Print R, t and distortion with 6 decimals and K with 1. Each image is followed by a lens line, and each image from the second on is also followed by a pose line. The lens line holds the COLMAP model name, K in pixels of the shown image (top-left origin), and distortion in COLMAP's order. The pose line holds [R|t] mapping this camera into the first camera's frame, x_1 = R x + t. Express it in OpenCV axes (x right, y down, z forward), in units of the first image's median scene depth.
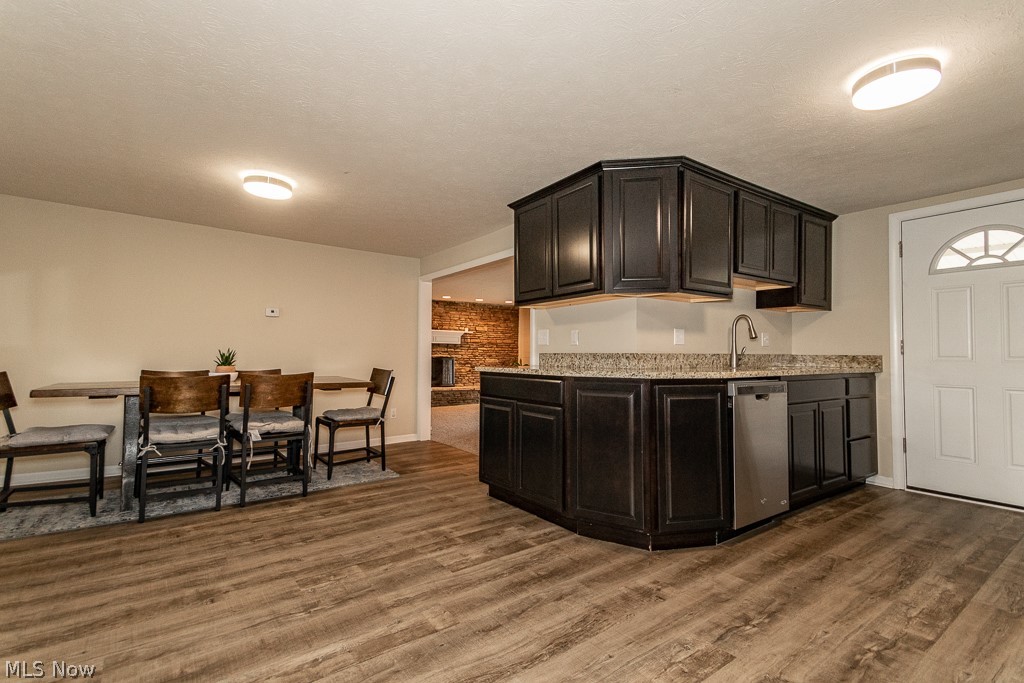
lens RADIAL K [[474.4, 0, 514.7], [0, 474.4, 340.0], [0, 0, 1]] dist [0.057635, -0.019362]
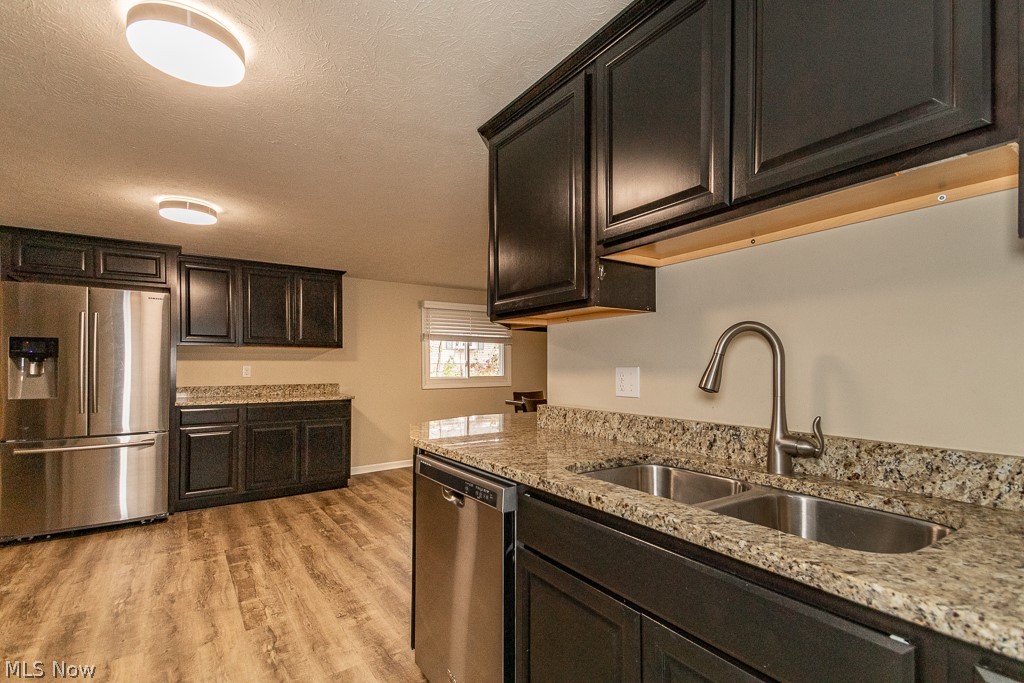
lens RADIAL K [[474.4, 0, 513.8], [0, 474.4, 361.1], [0, 0, 1]] dist [0.057635, -0.019362]
pose [[-0.027668, -0.018331, -0.999449, 1.097245], [0.022595, 0.999565, -0.018959, -0.029156], [0.999362, -0.023107, -0.027242, 1.104252]]
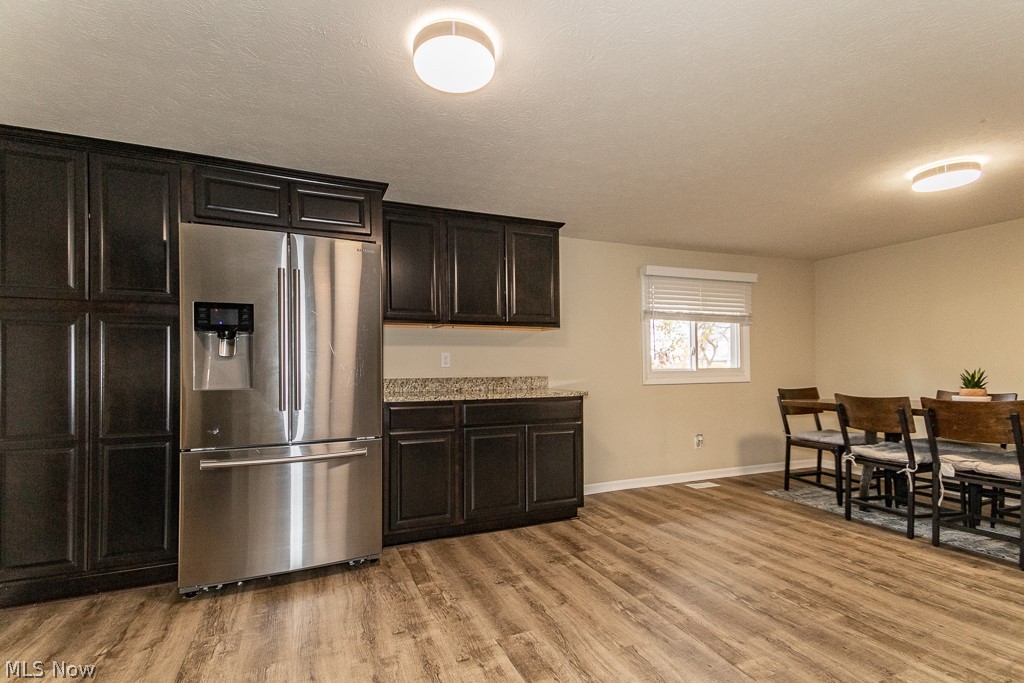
lens RADIAL K [[474.4, 0, 508.2], [0, 474.4, 368.2], [0, 0, 1]] dist [0.057635, -0.019362]
pose [[-0.233093, -0.010961, -0.972393, 0.606359], [0.032538, 0.999289, -0.019064, 0.009549], [0.971910, -0.036084, -0.232571, 0.547014]]
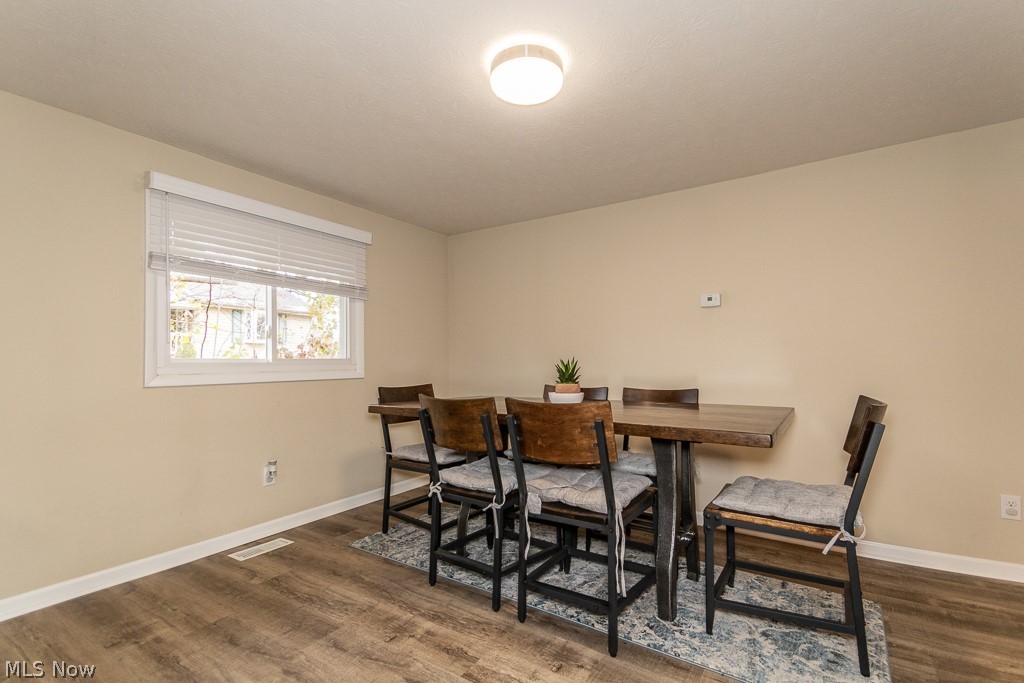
lens RADIAL K [[474.4, 0, 515.6], [0, 474.4, 348.7], [0, 0, 1]] dist [0.057635, -0.019362]
pose [[0.349817, -0.040829, -0.935928, 0.007823], [0.037006, 0.998872, -0.029743, 0.030661], [0.936087, -0.024230, 0.350933, 0.950227]]
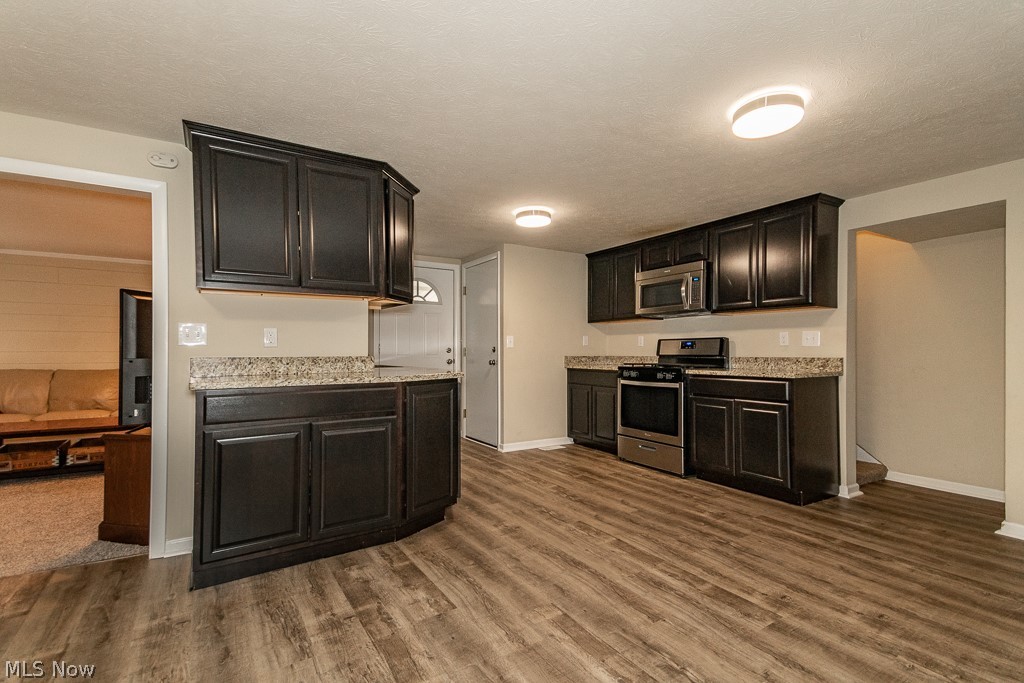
lens RADIAL K [[474.4, 0, 508.1], [0, 474.4, 349.0], [0, 0, 1]] dist [0.057635, -0.019362]
pose [[0.062115, 0.000817, 0.998069, -0.848457], [-0.026609, 0.999646, 0.000838, 0.003584], [-0.997714, -0.026610, 0.062114, 0.726553]]
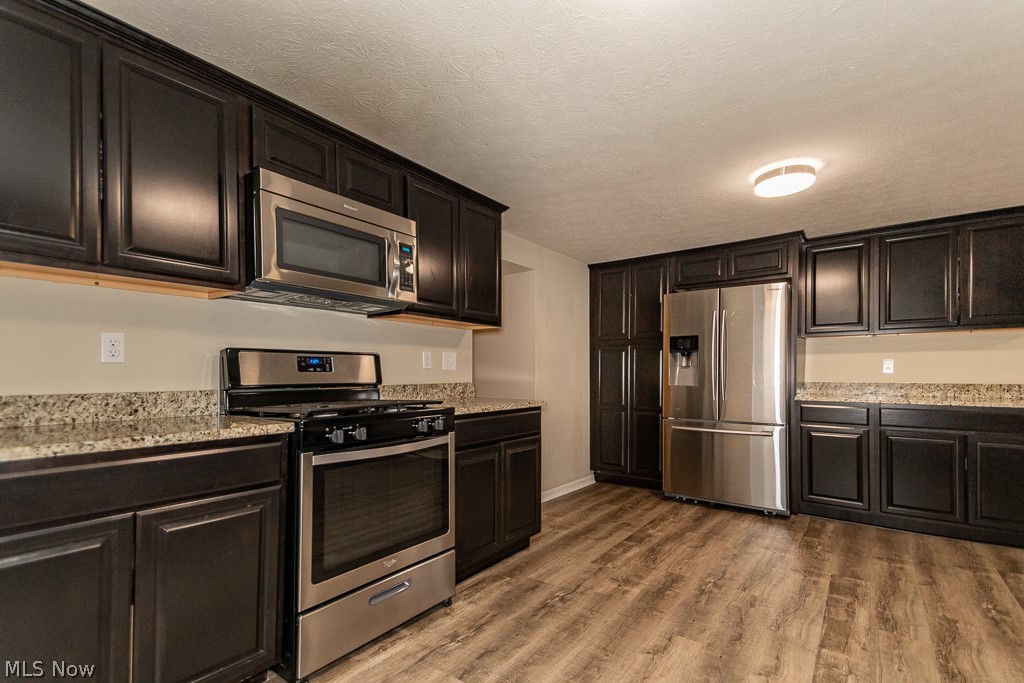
lens RADIAL K [[474.4, 0, 517.3], [0, 474.4, 371.2], [0, 0, 1]] dist [0.057635, -0.019362]
pose [[-0.952127, -0.008041, -0.305597, 0.832108], [0.000256, 0.999633, -0.027101, 0.009781], [0.305703, -0.025882, -0.951775, 1.111476]]
